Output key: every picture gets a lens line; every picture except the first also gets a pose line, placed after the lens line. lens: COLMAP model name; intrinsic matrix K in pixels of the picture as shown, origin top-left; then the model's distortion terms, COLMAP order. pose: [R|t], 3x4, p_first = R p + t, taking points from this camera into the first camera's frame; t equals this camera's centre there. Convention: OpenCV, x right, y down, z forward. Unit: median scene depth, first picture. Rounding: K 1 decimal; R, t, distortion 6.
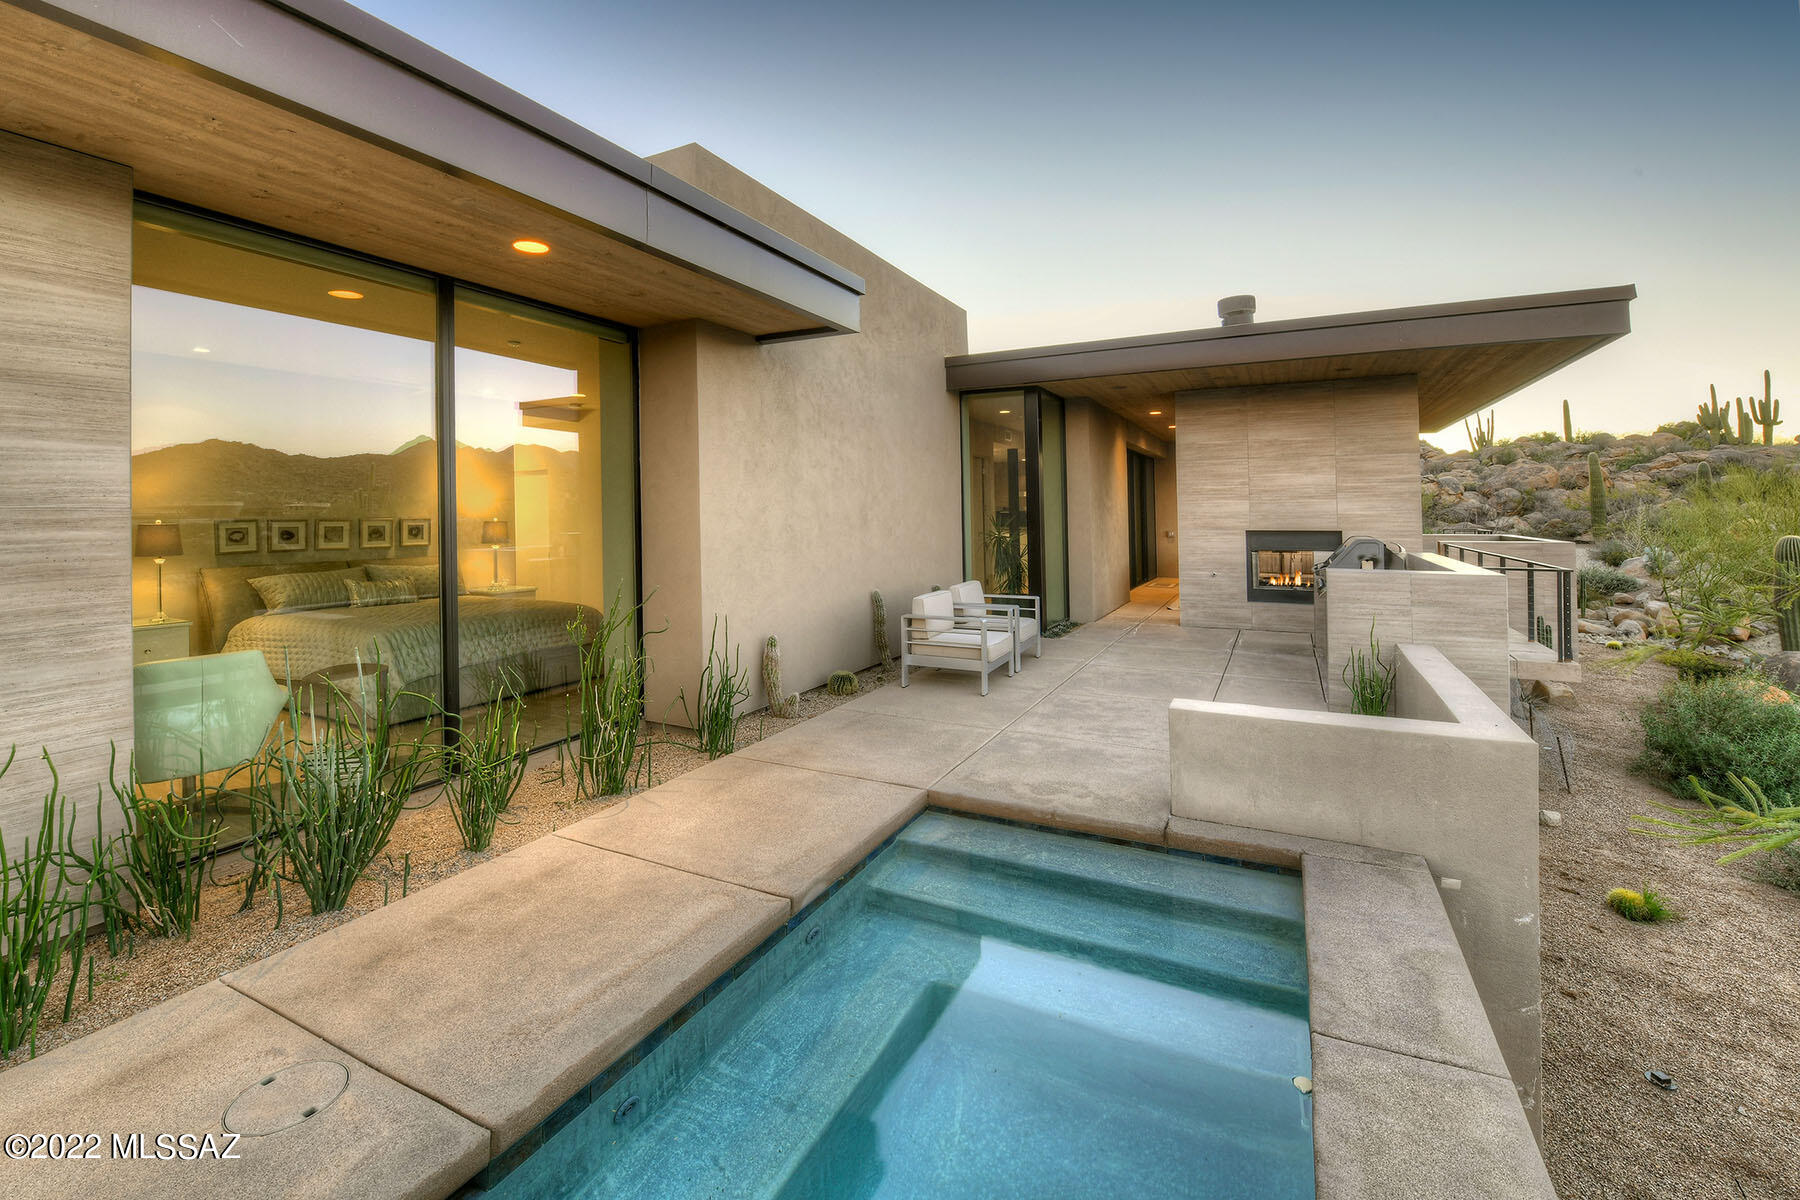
lens RADIAL K [[738.4, 0, 901.9], [0, 738.4, 521.4], [0, 0, 1]] dist [-0.011096, -0.000064]
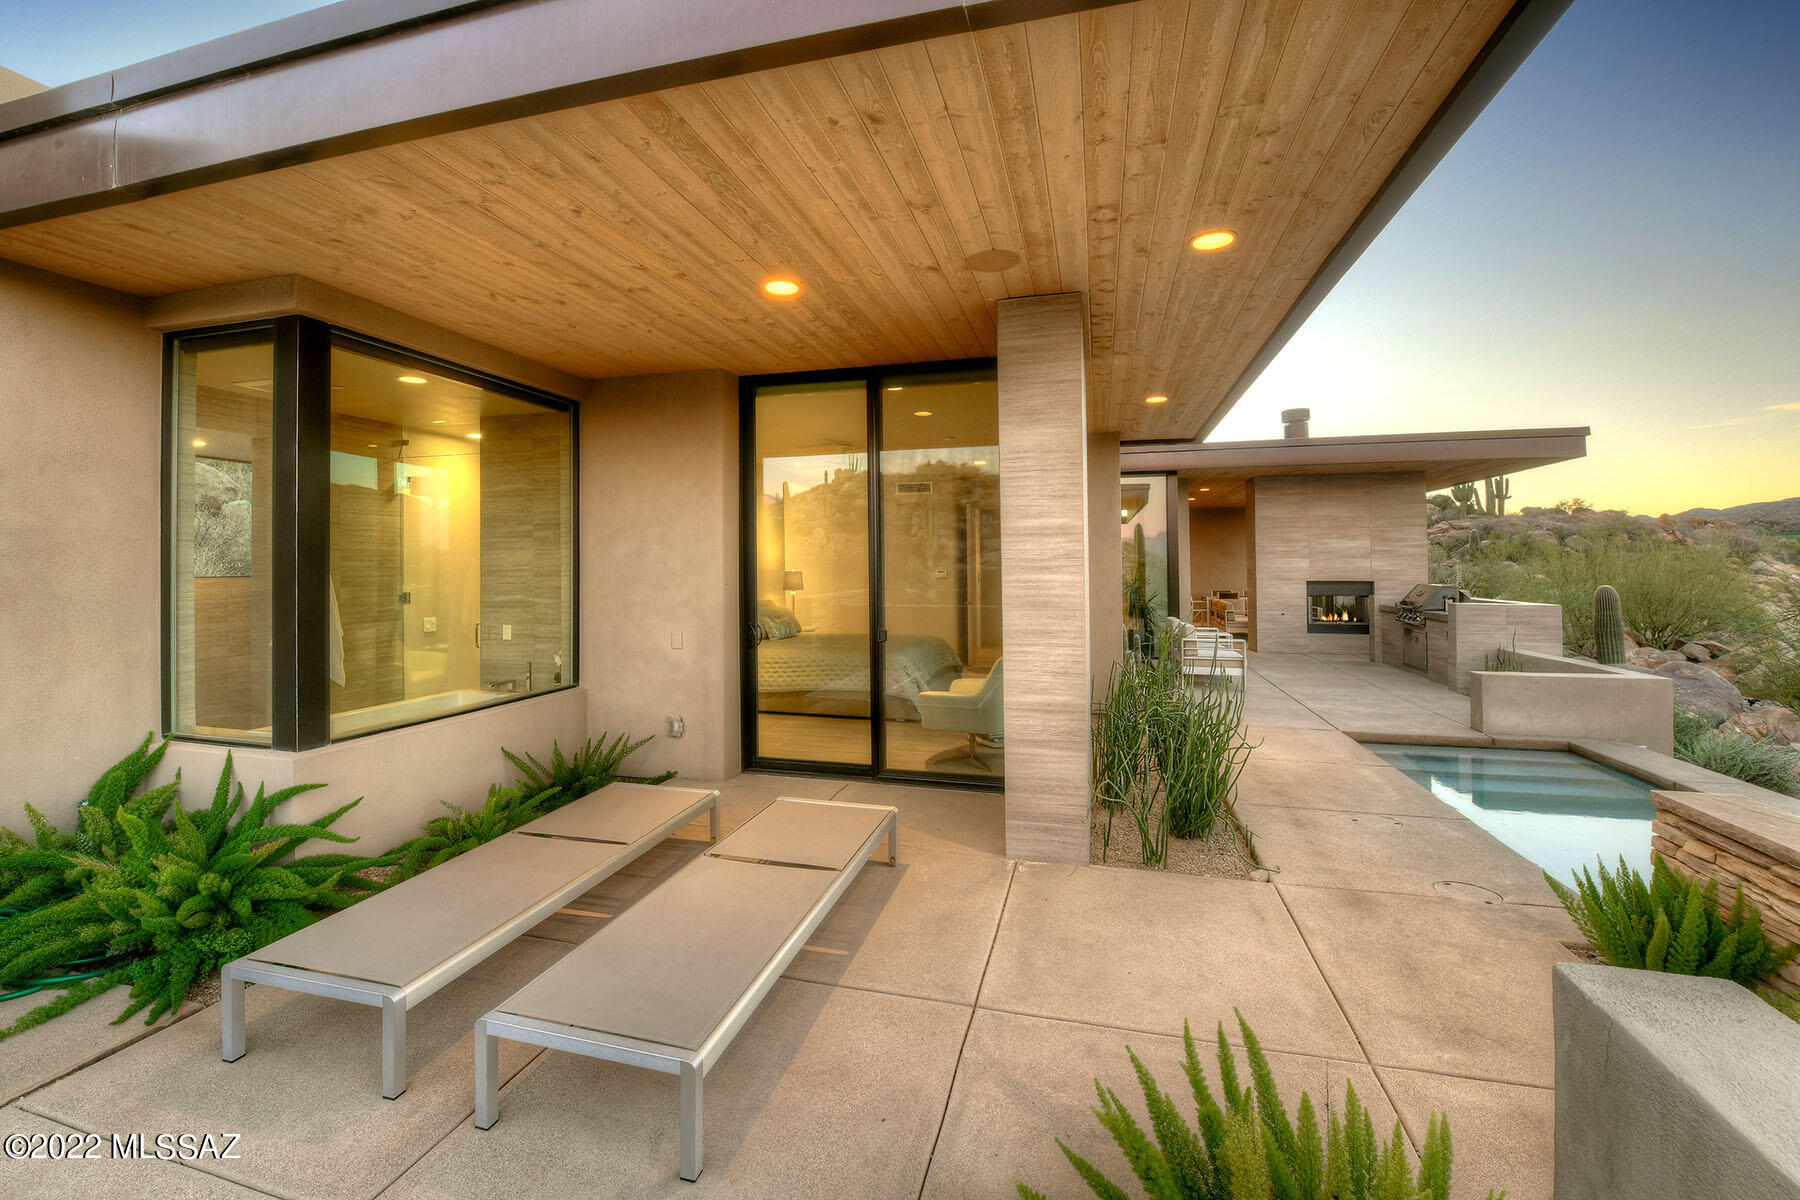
lens RADIAL K [[750.6, 0, 895.3], [0, 750.6, 567.3], [0, 0, 1]] dist [-0.000682, -0.000066]
pose [[0.979325, 0.005537, 0.202216, -0.578753], [-0.003003, 0.999913, -0.012839, 0.007197], [-0.202270, 0.011967, 0.979257, -0.212330]]
